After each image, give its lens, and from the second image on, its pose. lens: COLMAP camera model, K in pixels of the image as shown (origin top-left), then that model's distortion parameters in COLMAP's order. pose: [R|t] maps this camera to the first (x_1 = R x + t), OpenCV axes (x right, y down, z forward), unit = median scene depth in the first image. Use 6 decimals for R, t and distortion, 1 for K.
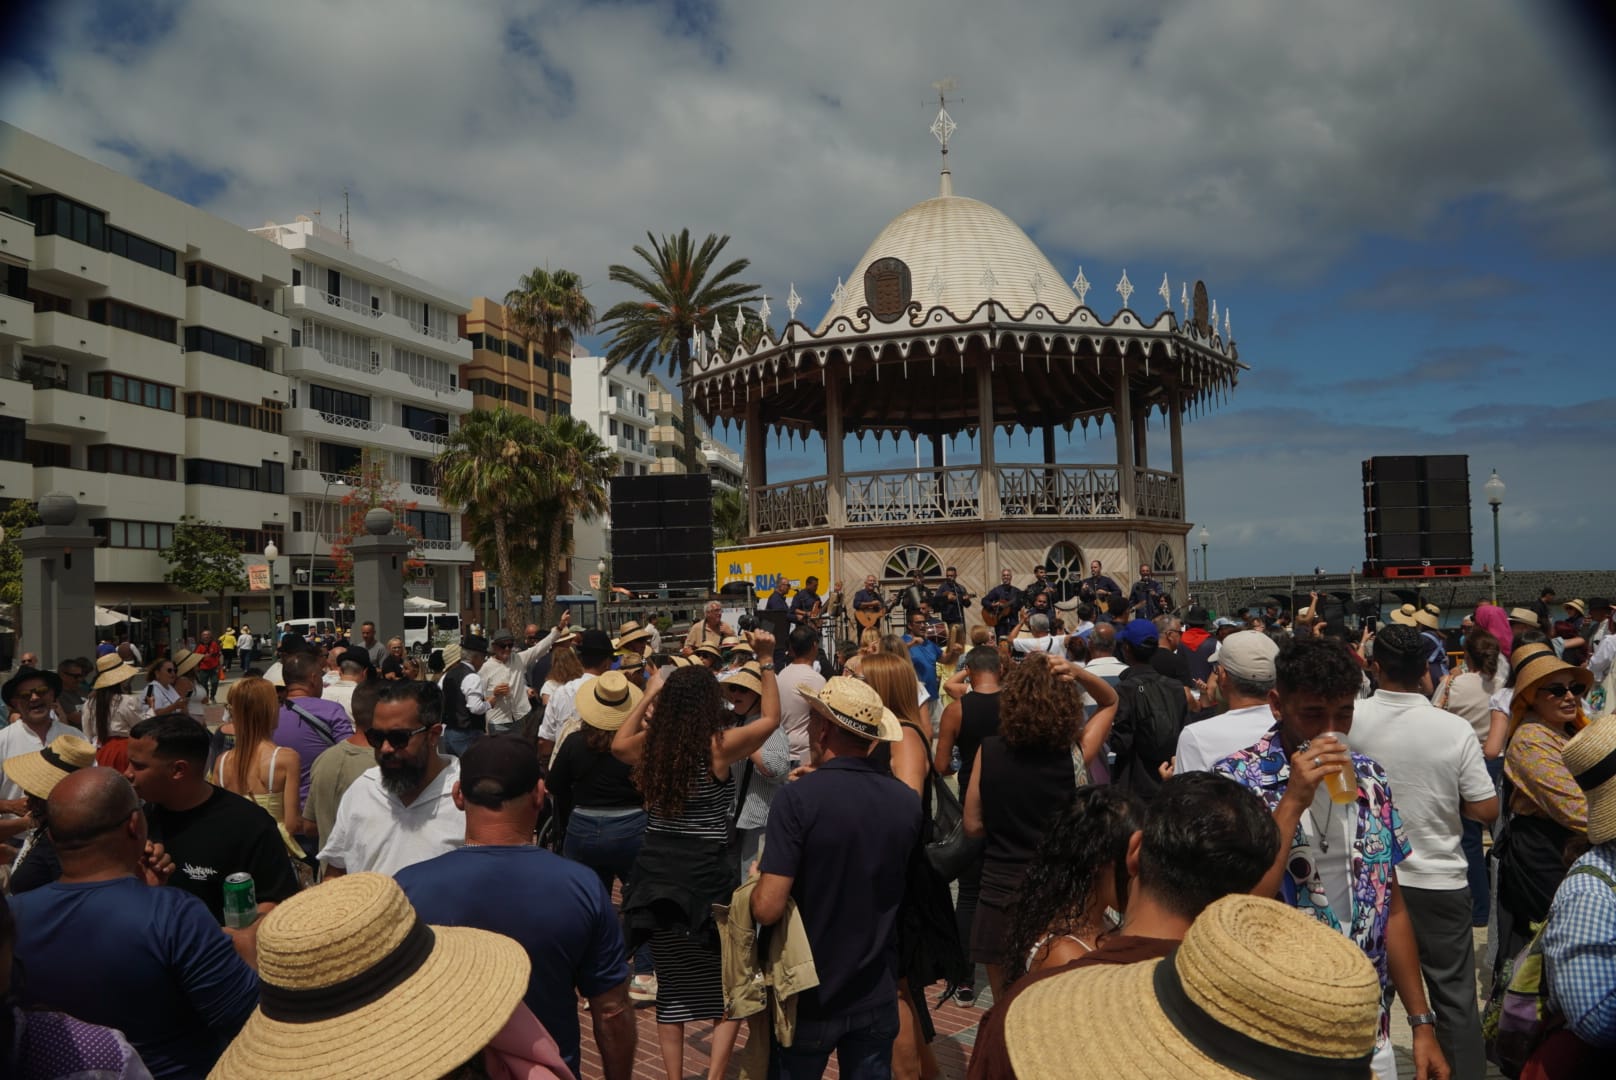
lens RADIAL K [[1213.4, 0, 802.0], [0, 1213.4, 534.4], [0, 0, 1]] dist [-0.137325, 0.107286]
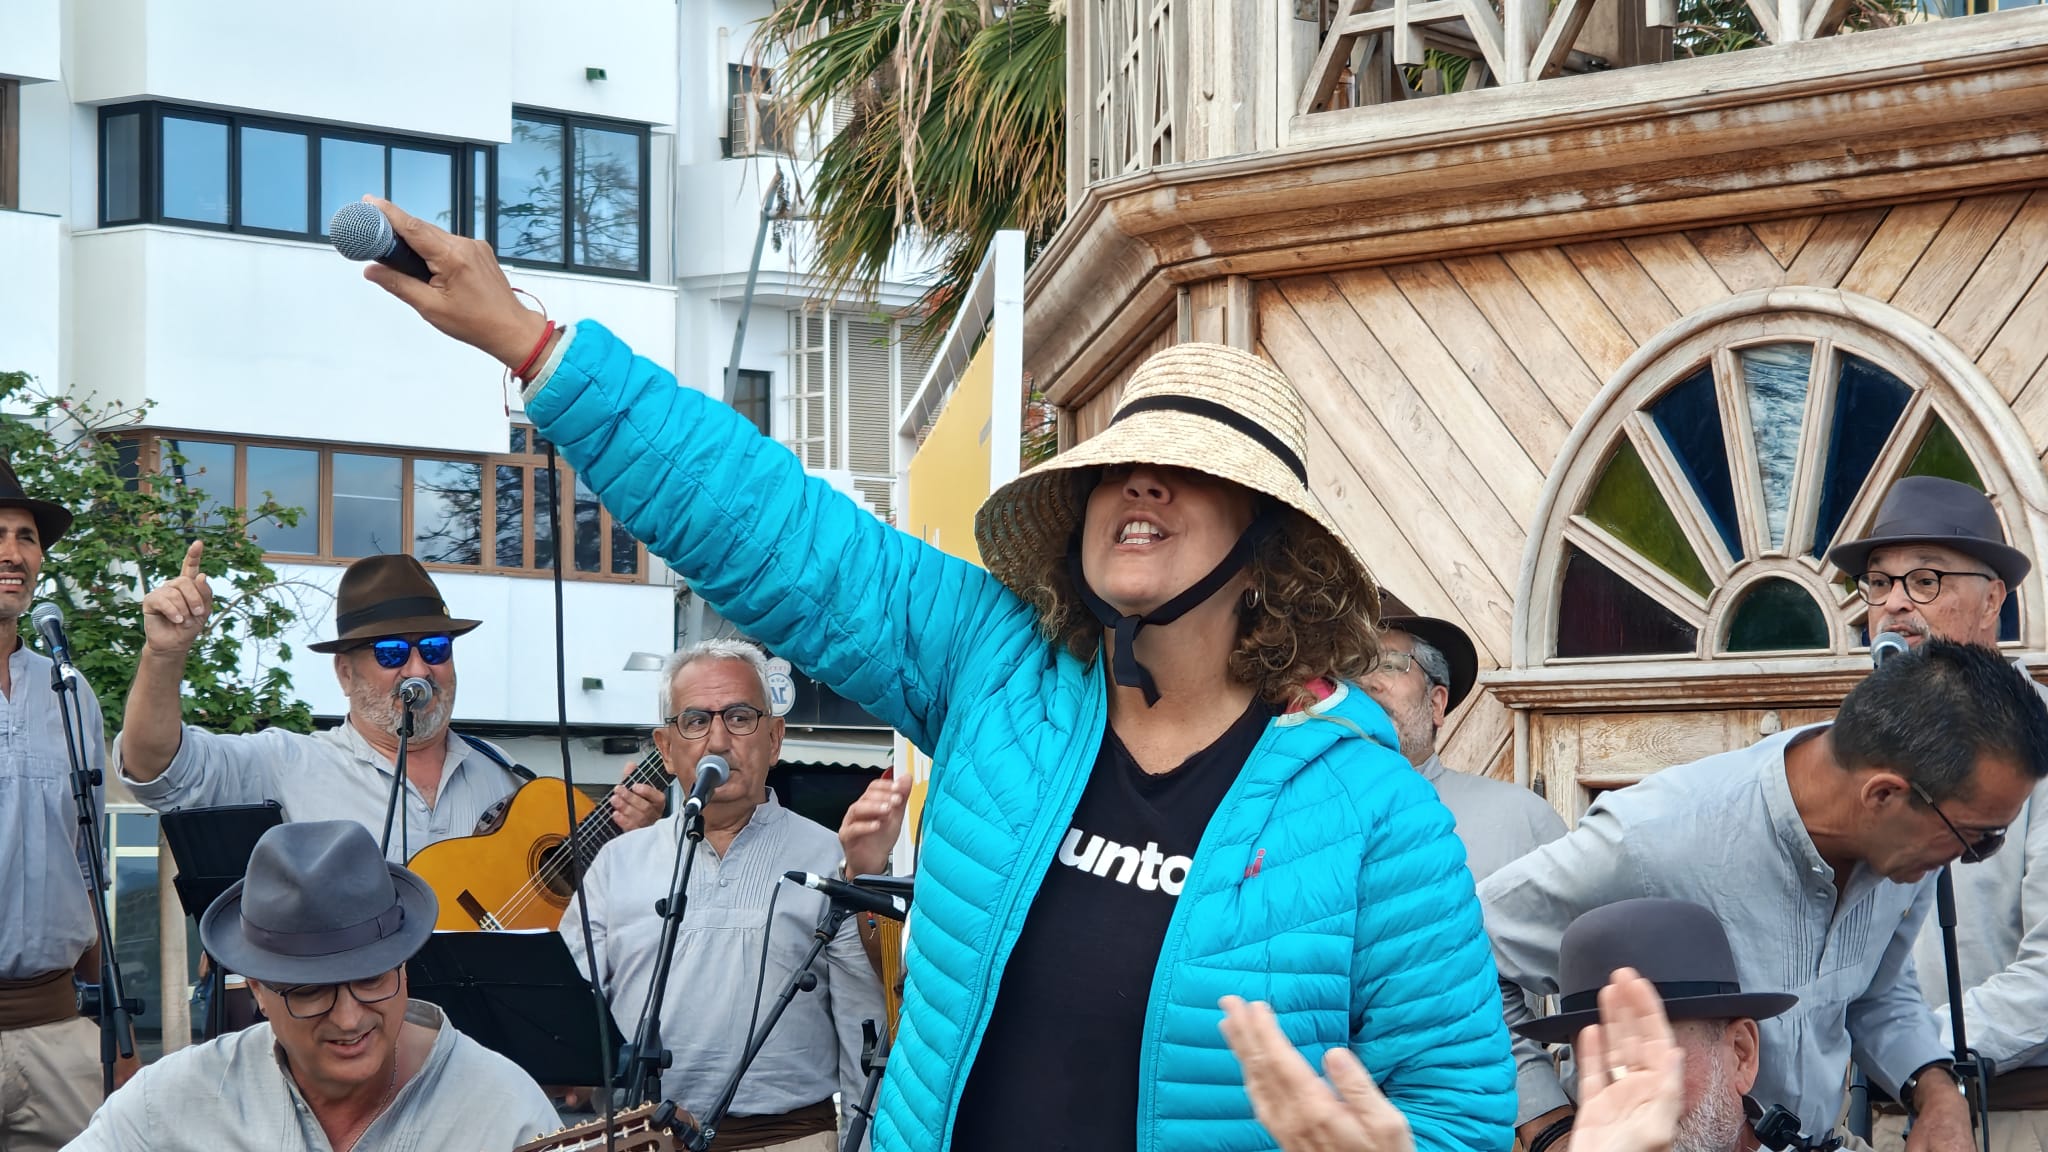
lens RADIAL K [[5616.3, 0, 1024.0], [0, 5616.3, 576.0], [0, 0, 1]] dist [0.010925, 0.092343]
pose [[0.867998, 0.005856, -0.496533, 0.255668], [-0.002450, 0.999969, 0.007510, 0.026145], [0.496562, -0.005302, 0.867985, 0.583079]]
